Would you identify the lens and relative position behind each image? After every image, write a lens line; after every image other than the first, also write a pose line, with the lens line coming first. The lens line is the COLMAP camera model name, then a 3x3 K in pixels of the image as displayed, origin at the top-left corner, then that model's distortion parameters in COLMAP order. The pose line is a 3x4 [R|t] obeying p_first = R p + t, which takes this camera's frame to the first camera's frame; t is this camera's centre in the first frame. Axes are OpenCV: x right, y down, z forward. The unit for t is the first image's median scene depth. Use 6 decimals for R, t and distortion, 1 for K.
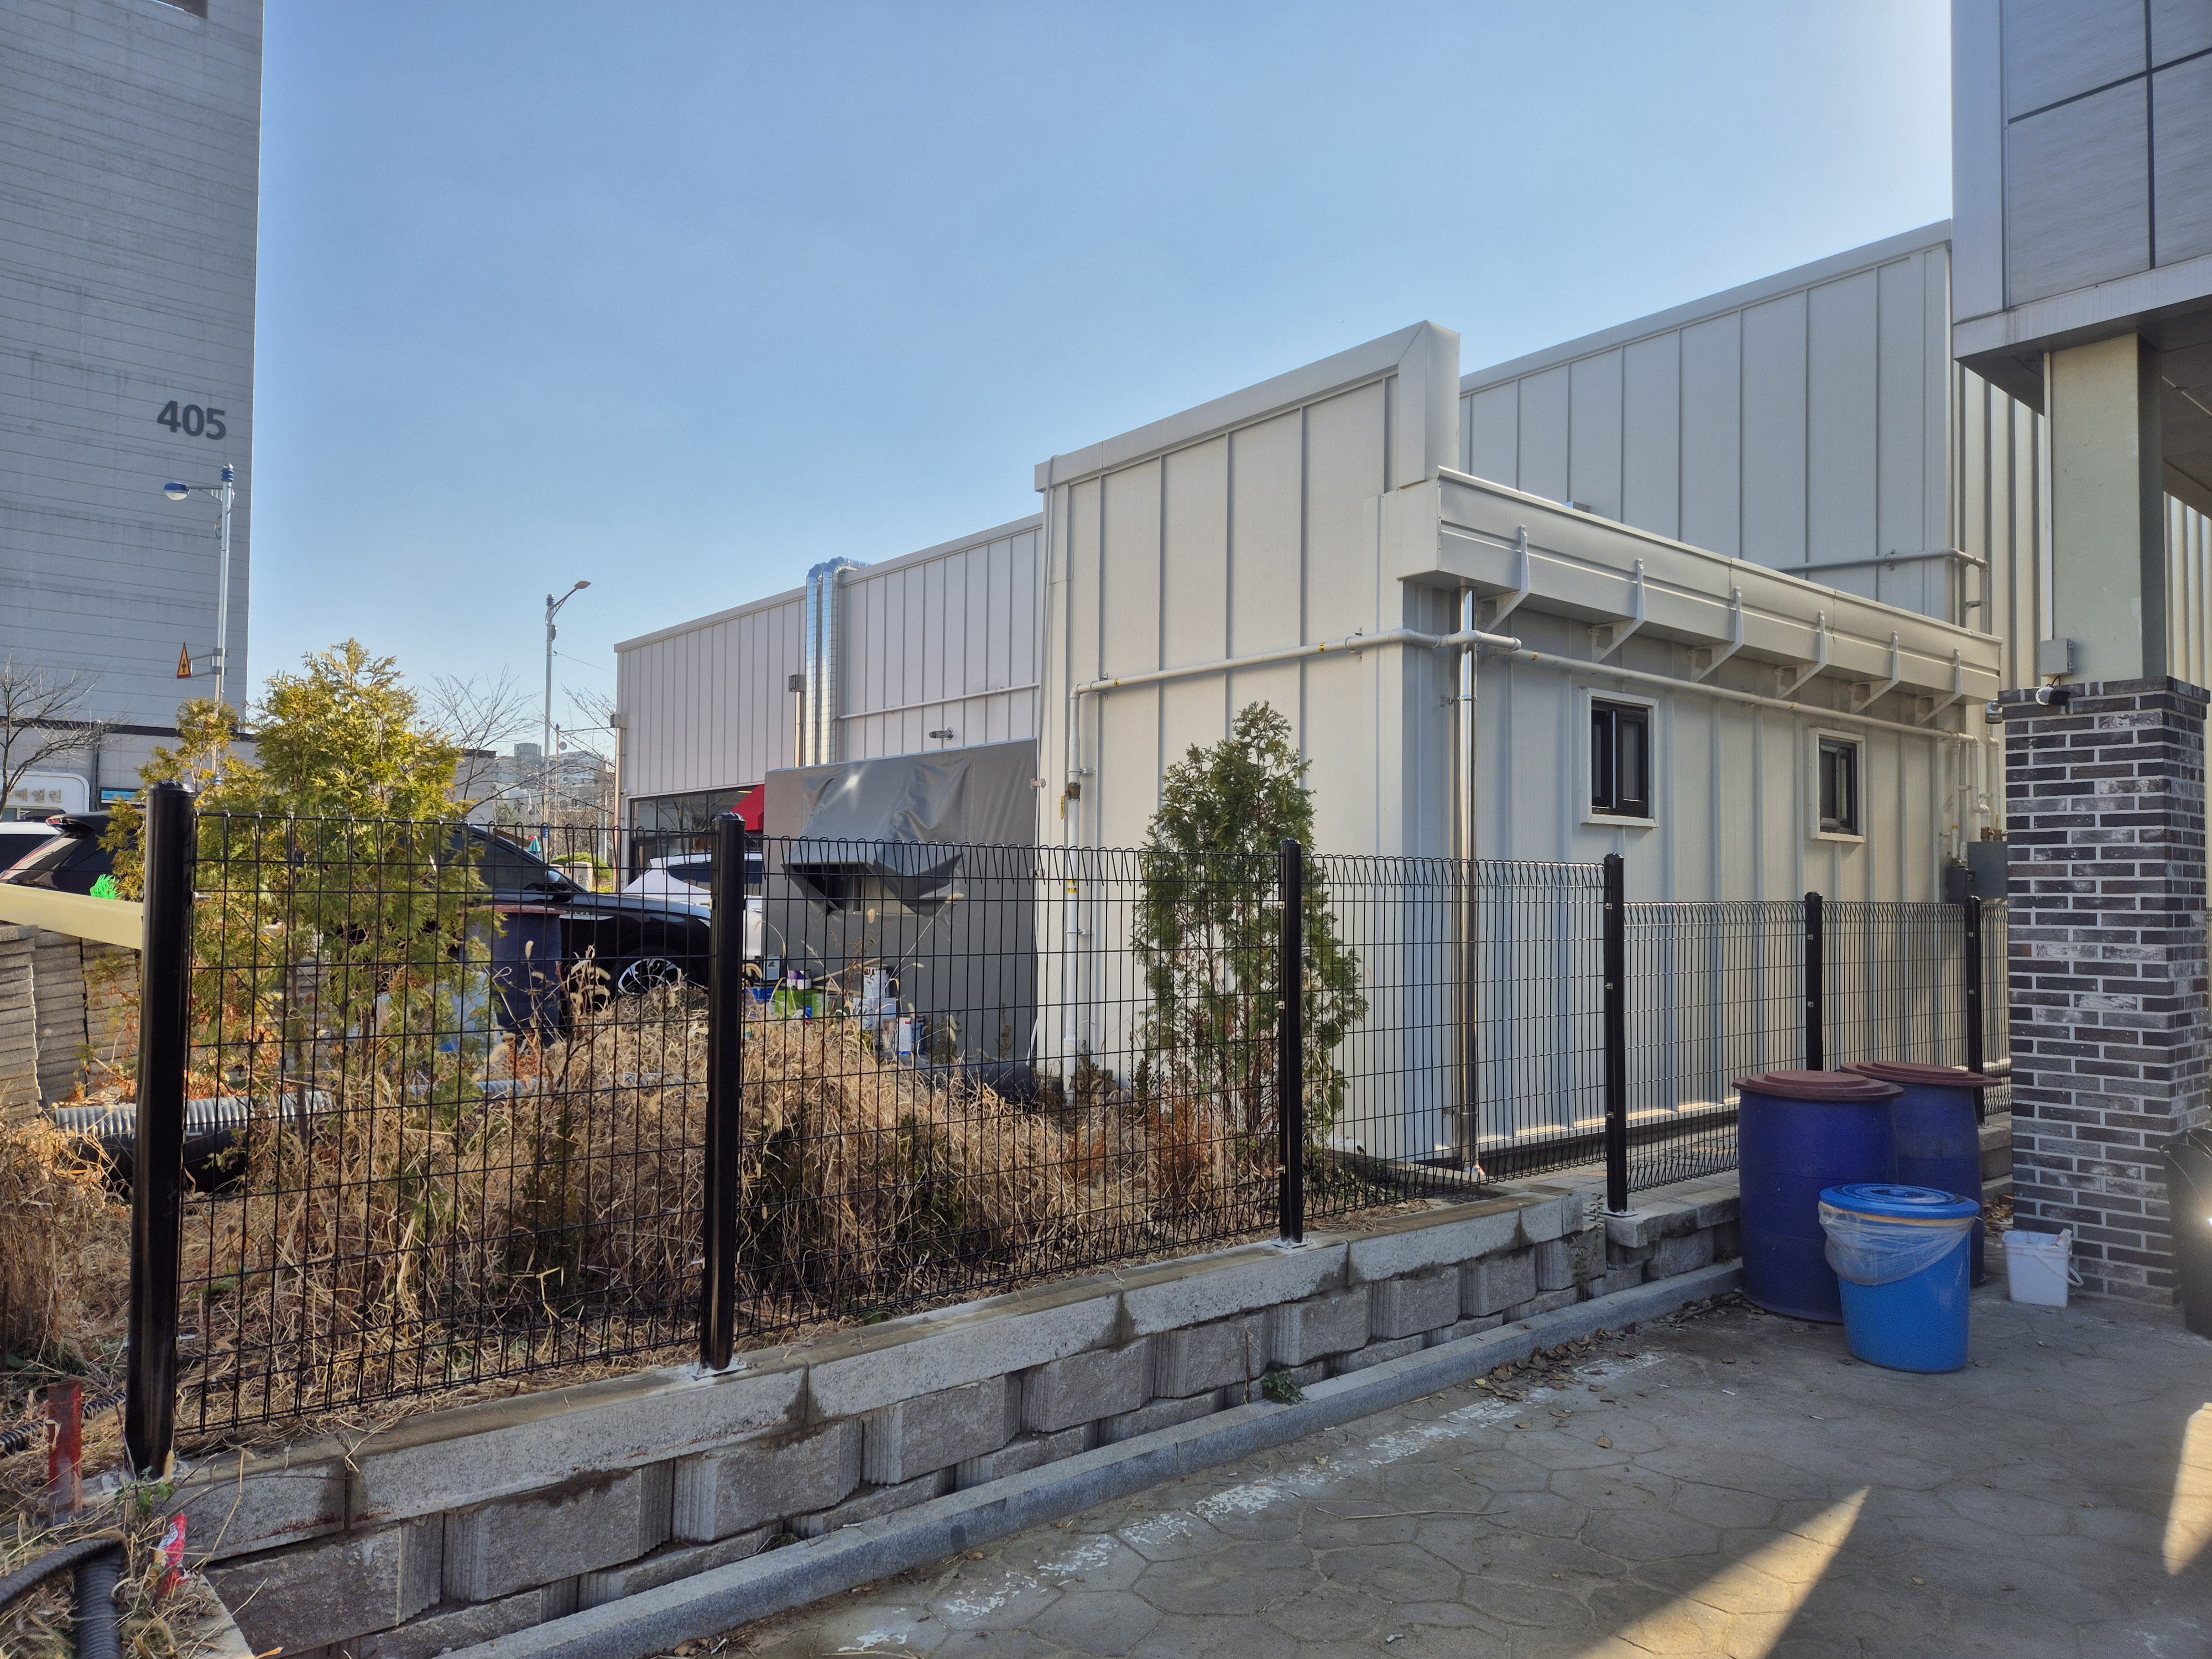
lens RADIAL K [[1465.8, 0, 1099.8], [0, 1465.8, 820.5], [0, 0, 1]] dist [0.030546, 0.000908]
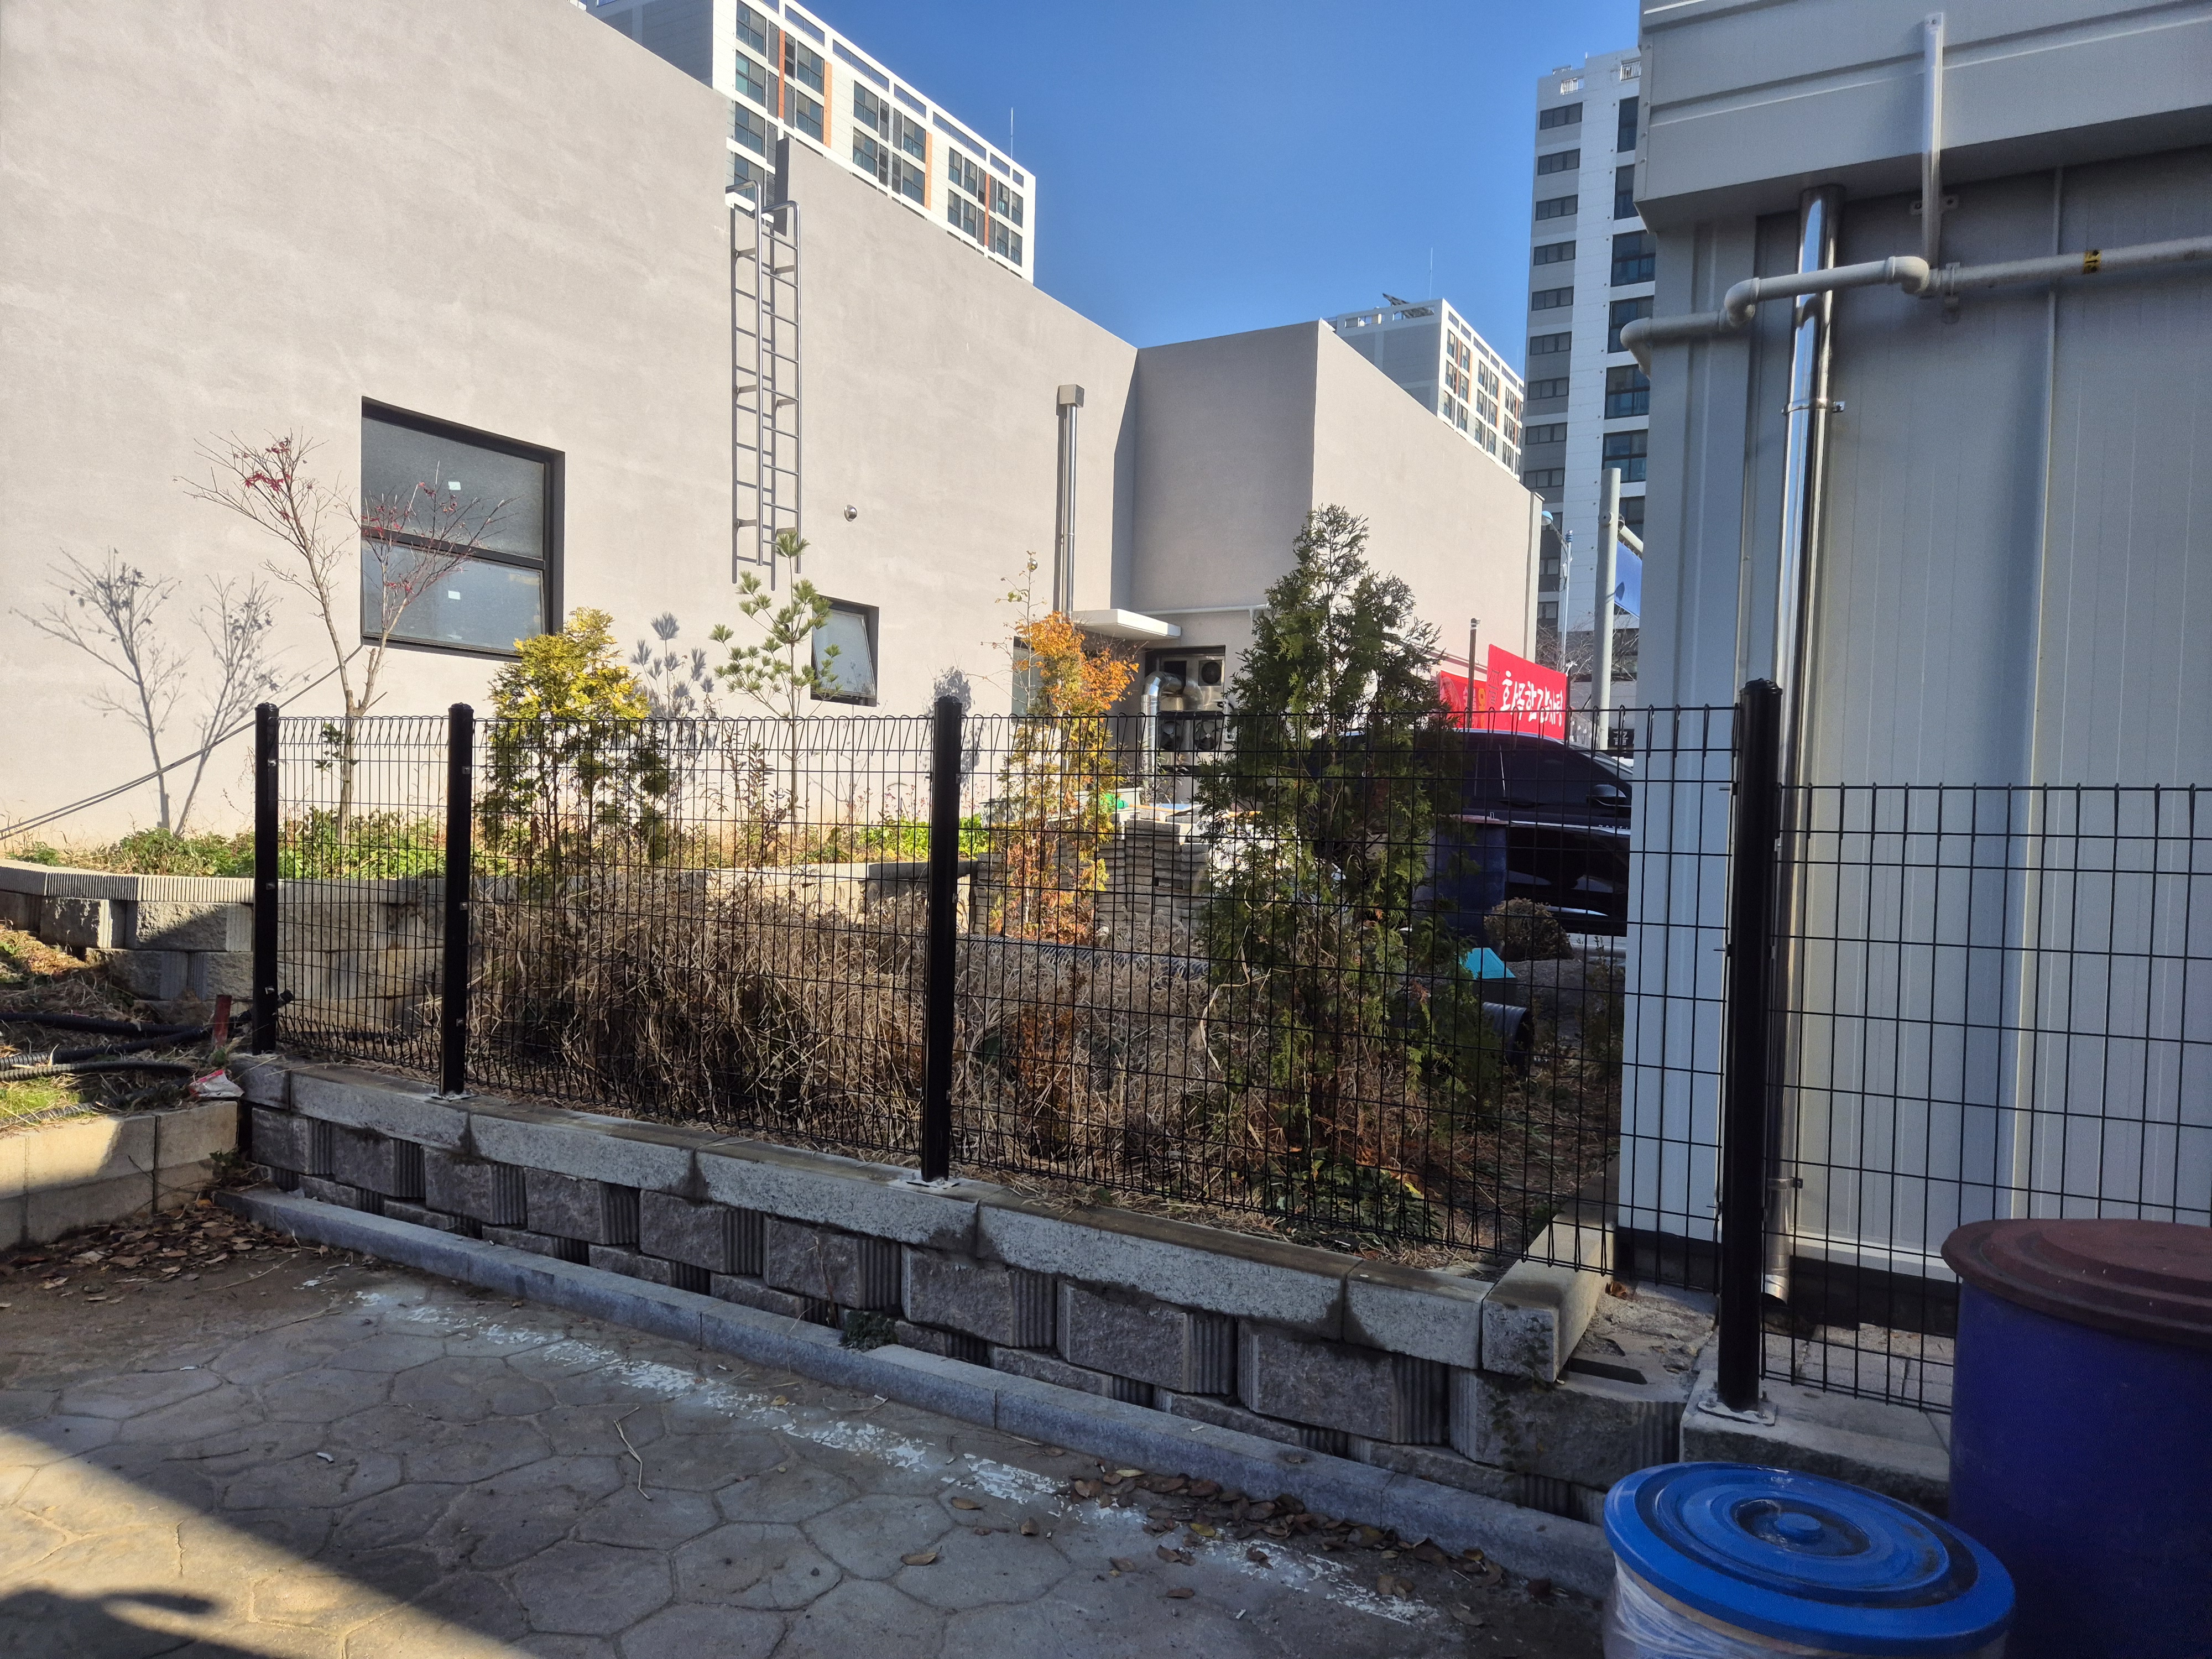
lens RADIAL K [[1465.8, 0, 1096.3], [0, 1465.8, 837.4], [0, 0, 1]] dist [0.030546, 0.000908]
pose [[0.349669, 0.020848, -0.936641, 0.979070], [0.023836, 0.999231, 0.031140, 0.071916], [0.936570, -0.033214, 0.348903, 0.838230]]
